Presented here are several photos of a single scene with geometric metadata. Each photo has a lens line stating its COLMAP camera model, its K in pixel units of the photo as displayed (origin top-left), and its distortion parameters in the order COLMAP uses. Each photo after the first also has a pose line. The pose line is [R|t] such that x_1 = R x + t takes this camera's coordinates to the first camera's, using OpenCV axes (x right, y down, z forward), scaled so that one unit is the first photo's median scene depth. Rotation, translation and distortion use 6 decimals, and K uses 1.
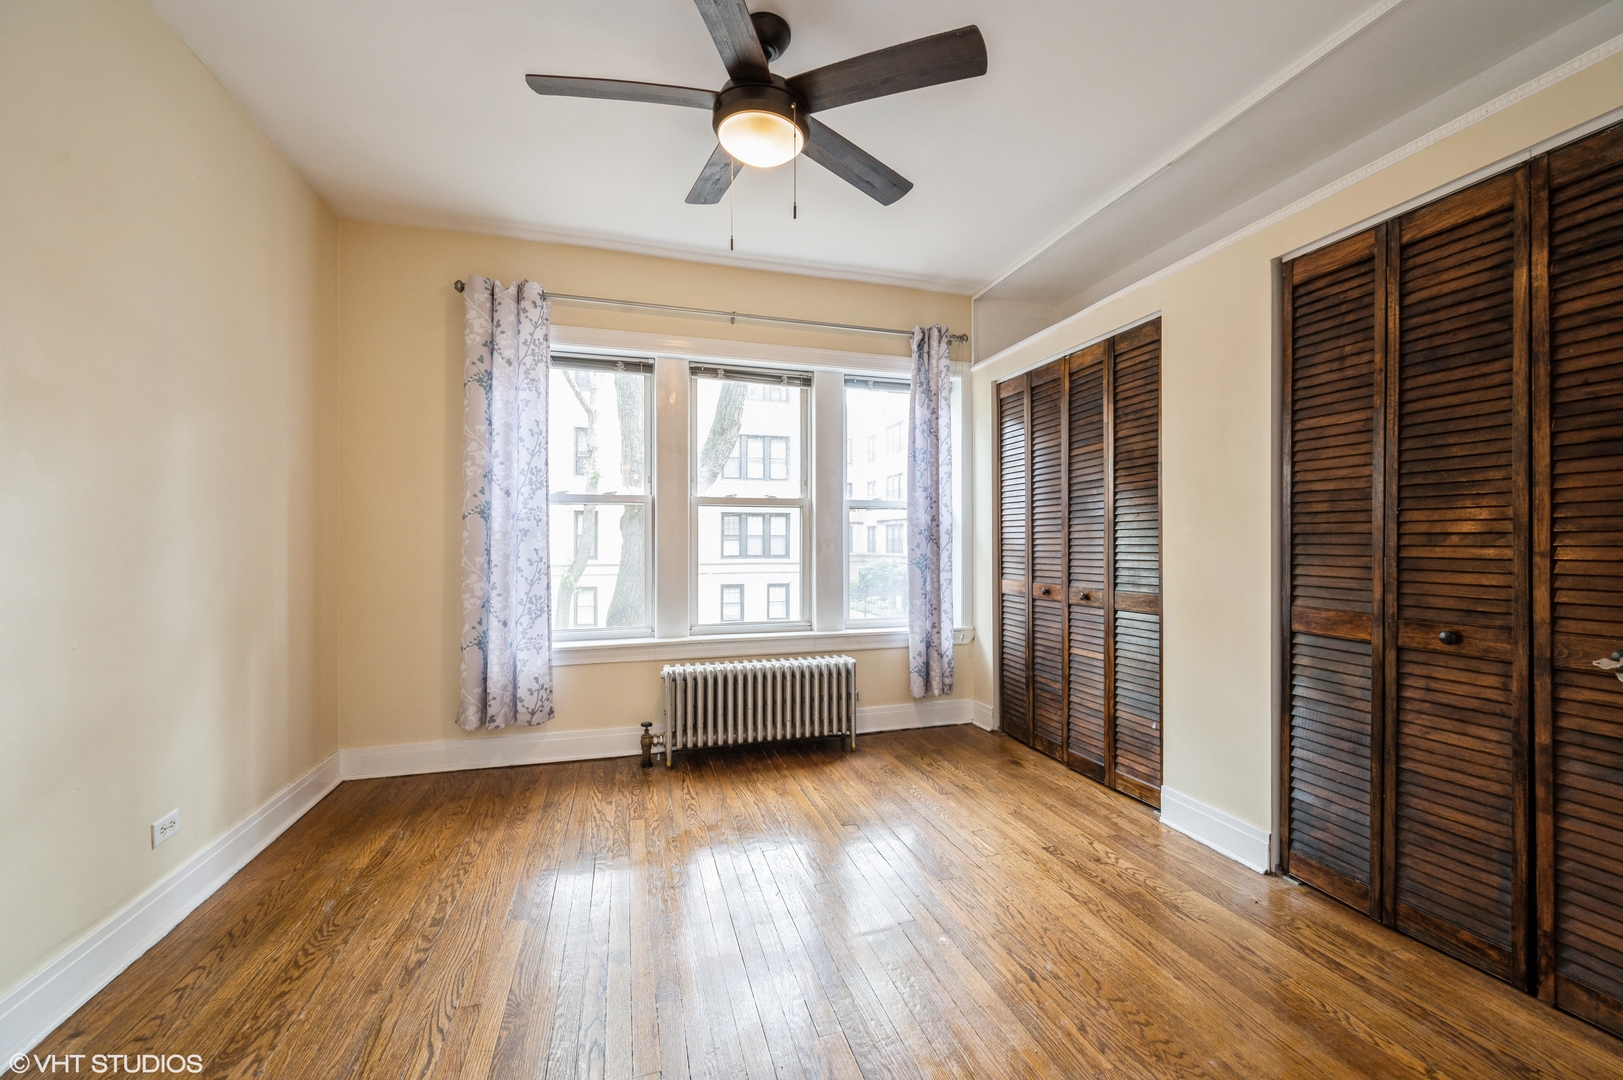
lens RADIAL K [[644.2, 0, 811.5], [0, 644.2, 540.0], [0, 0, 1]] dist [-0.000930, -0.000113]
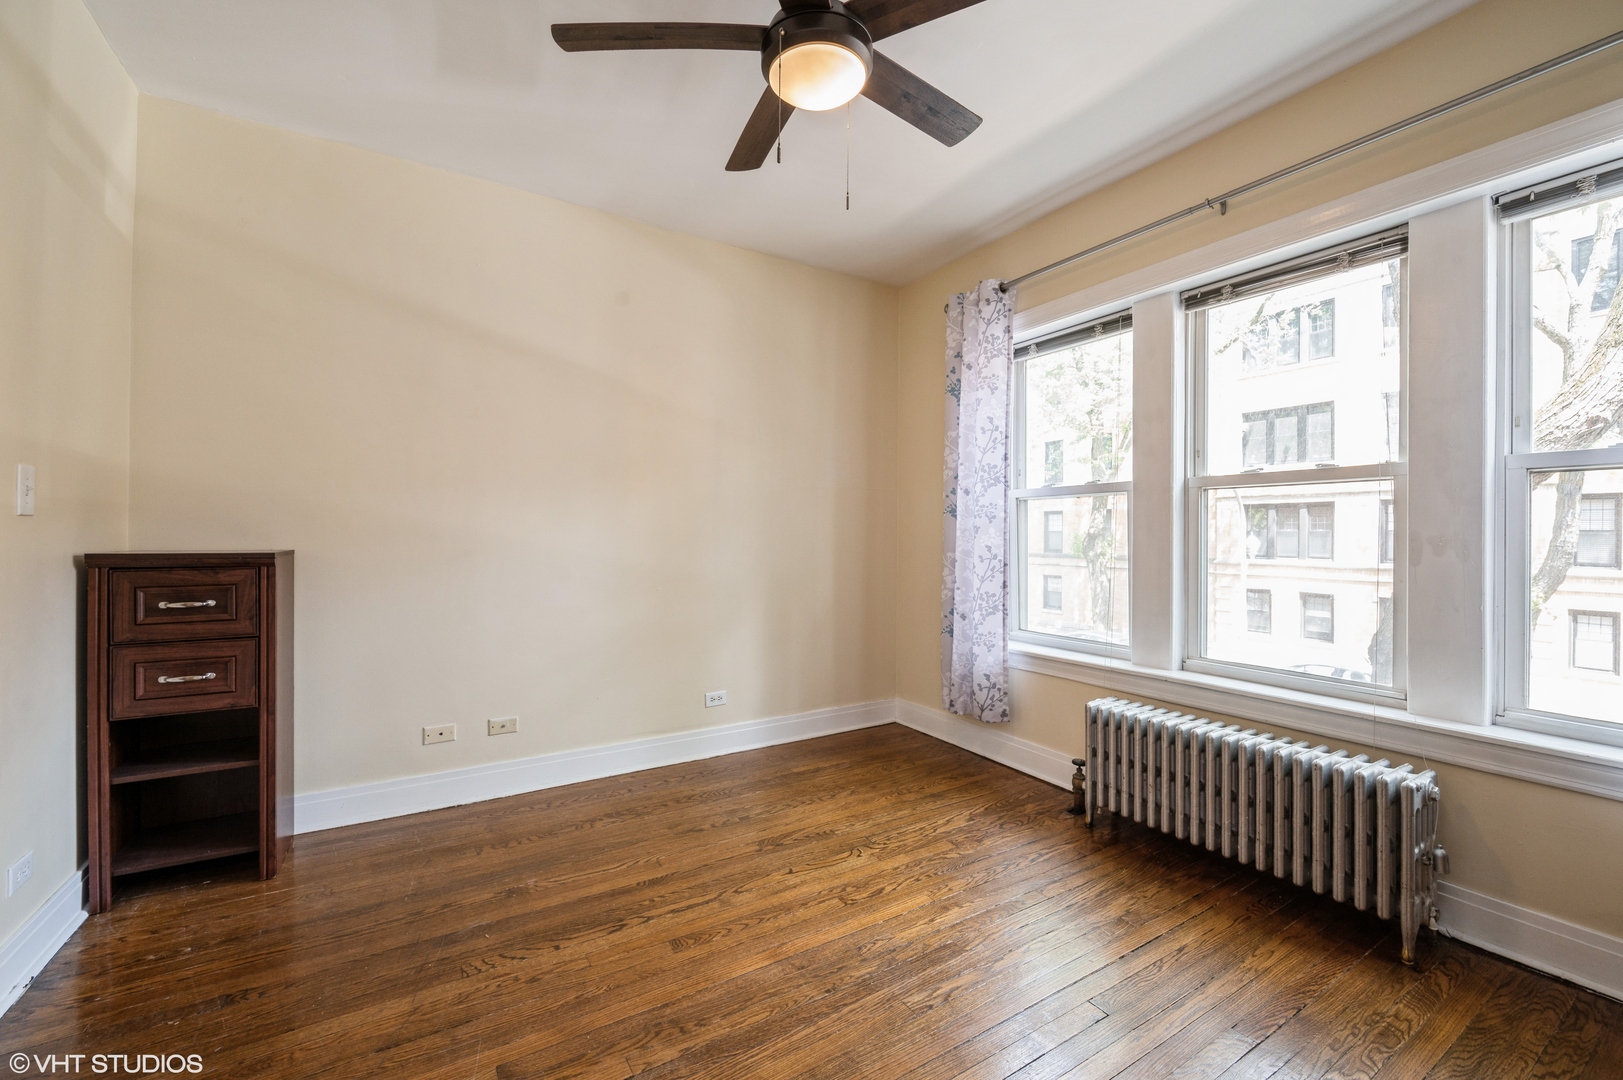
lens RADIAL K [[651.5, 0, 812.9], [0, 651.5, 534.5], [0, 0, 1]] dist [-0.009944, -0.000049]
pose [[0.257945, 0.001527, -0.966158, 0.423931], [-0.001850, 0.999998, 0.001087, -0.004219], [0.966158, 0.001507, 0.257948, 0.425023]]
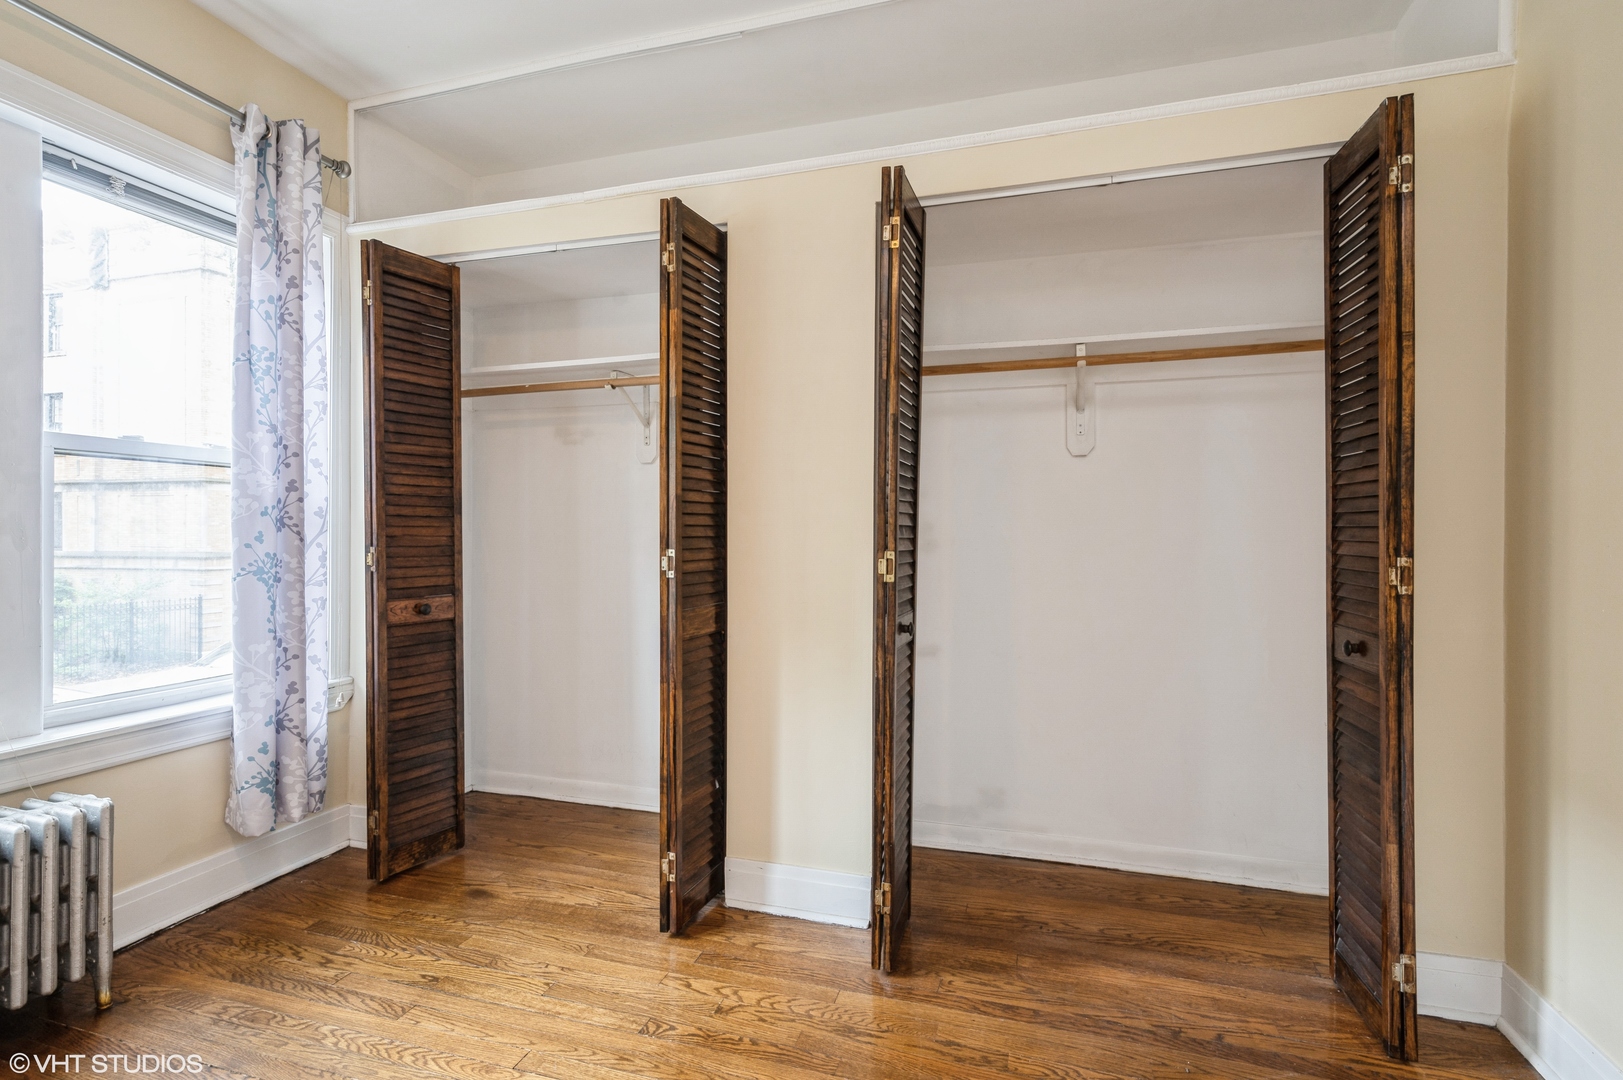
lens RADIAL K [[773.6, 0, 837.2], [0, 773.6, 536.4], [0, 0, 1]] dist [0.011147, 0.000282]
pose [[0.555872, 0.000757, 0.831268, -0.099556], [-0.005716, 0.999979, 0.002911, 0.003806], [-0.831248, -0.006370, 0.555865, 0.294147]]
